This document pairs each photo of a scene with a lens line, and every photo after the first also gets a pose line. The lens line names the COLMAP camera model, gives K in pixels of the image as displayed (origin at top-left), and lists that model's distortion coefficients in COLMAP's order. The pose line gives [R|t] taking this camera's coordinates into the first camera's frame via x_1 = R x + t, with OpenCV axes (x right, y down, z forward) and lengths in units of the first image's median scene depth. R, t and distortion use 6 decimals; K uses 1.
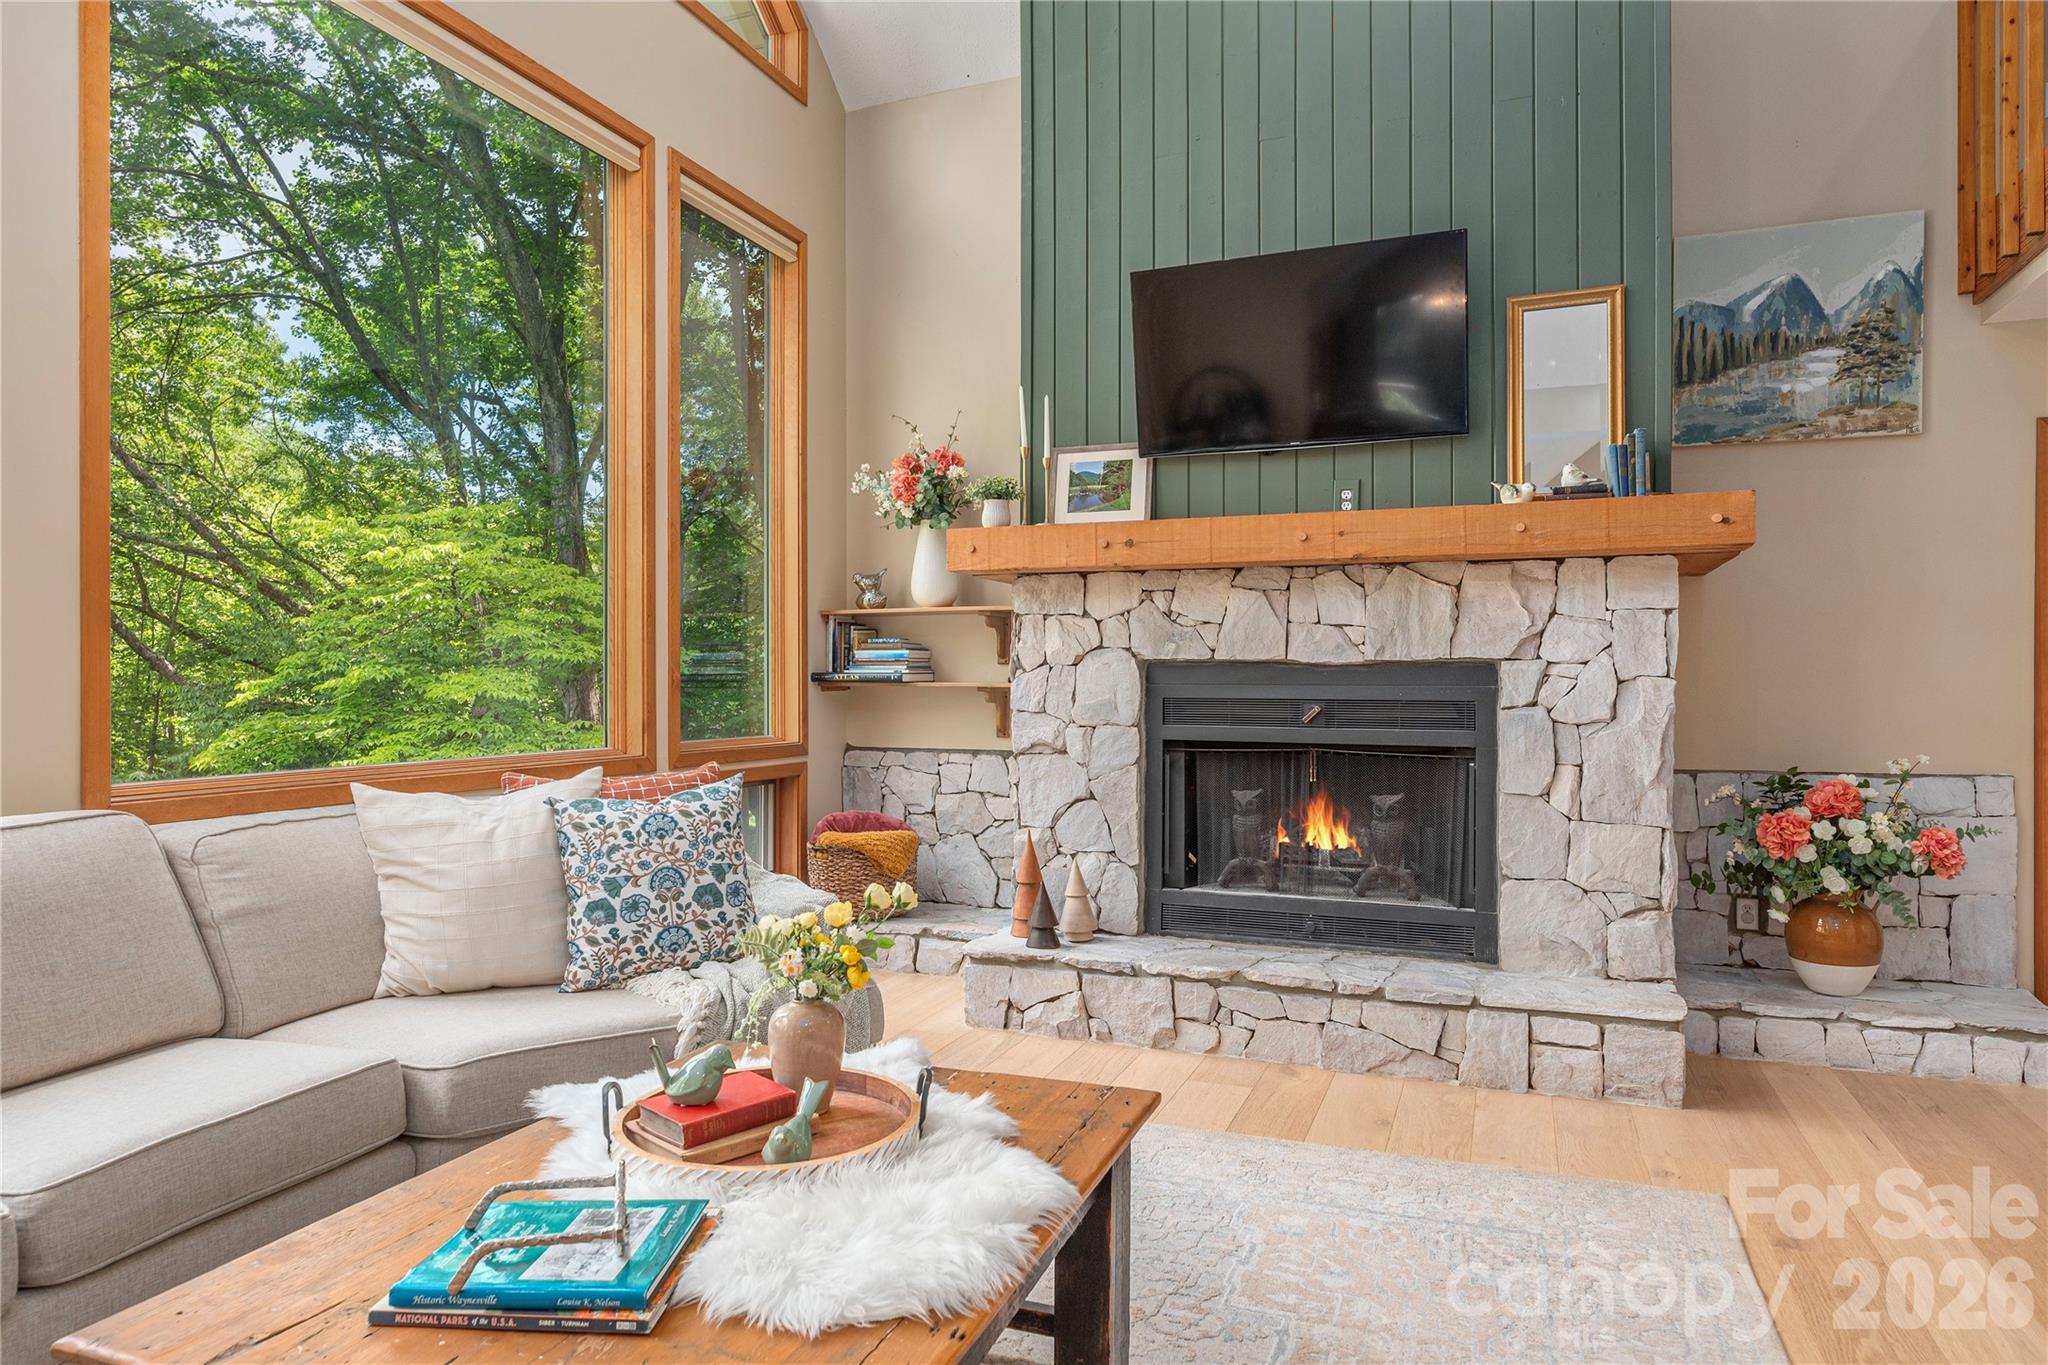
lens RADIAL K [[1217.9, 0, 1026.9], [0, 1217.9, 684.4], [0, 0, 1]] dist [-0.003224, 0.000311]
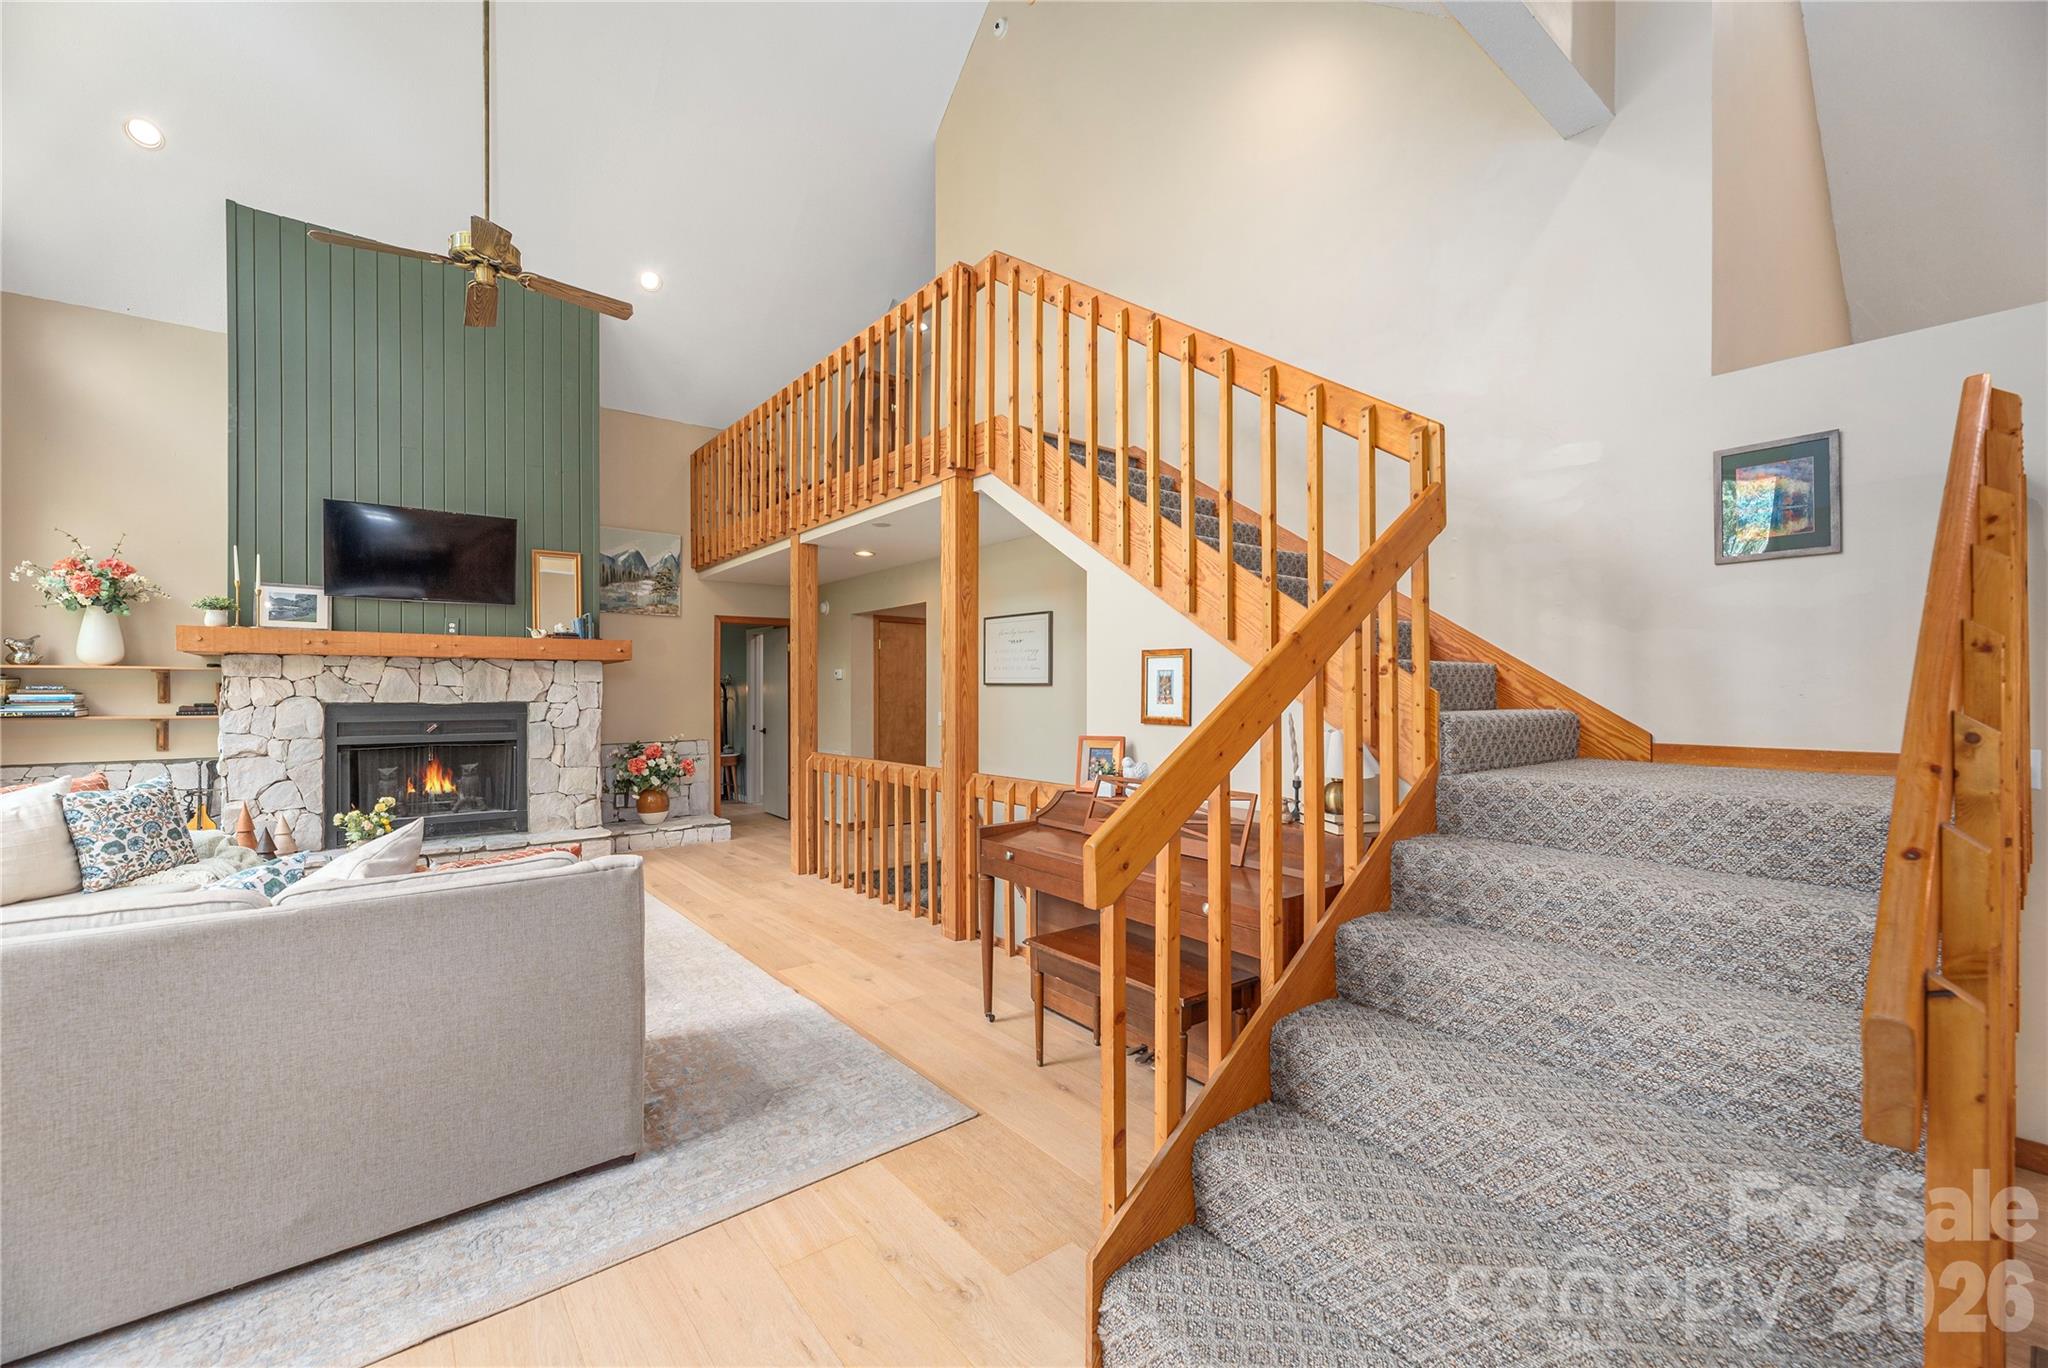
lens RADIAL K [[834.9, 0, 1019.6], [0, 834.9, 687.4], [0, 0, 1]] dist [-0.000961, 0.000537]
pose [[0.495270, 0.000378, 0.868739, -0.543902], [0.003868, 0.999989, -0.002641, -0.040512], [-0.868731, 0.004668, 0.495263, -0.624659]]
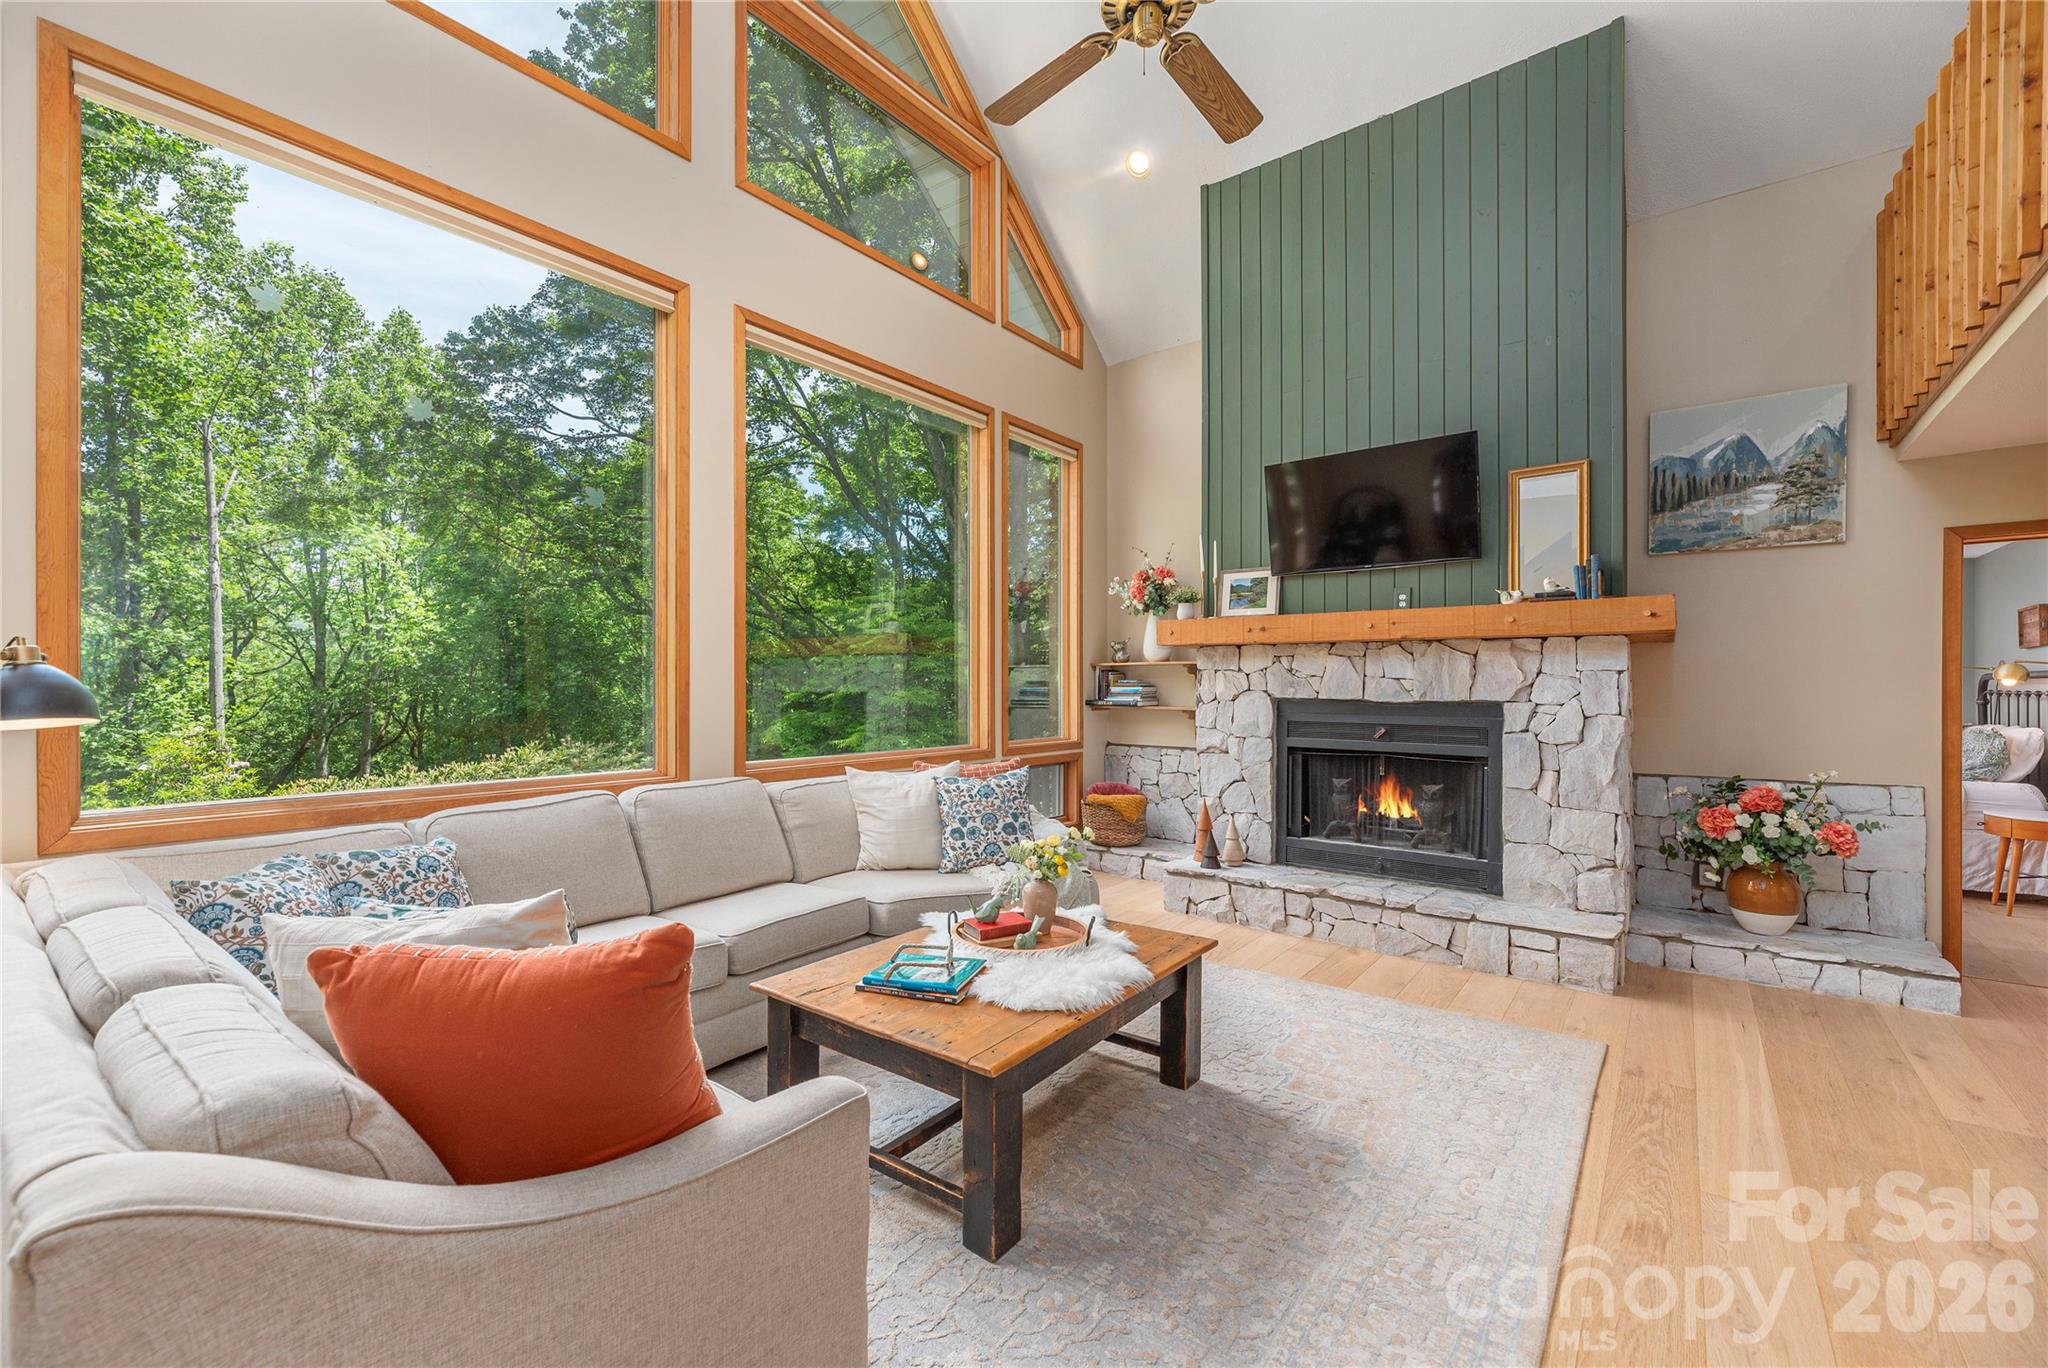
lens RADIAL K [[834.9, 0, 1030.9], [0, 834.9, 685.6], [0, 0, 1]] dist [-0.000961, 0.000537]
pose [[0.960535, 0.000641, -0.278157, 0.103197], [-0.001010, 0.999999, -0.001184, -0.039092], [0.278156, 0.001418, 0.960535, -0.200298]]
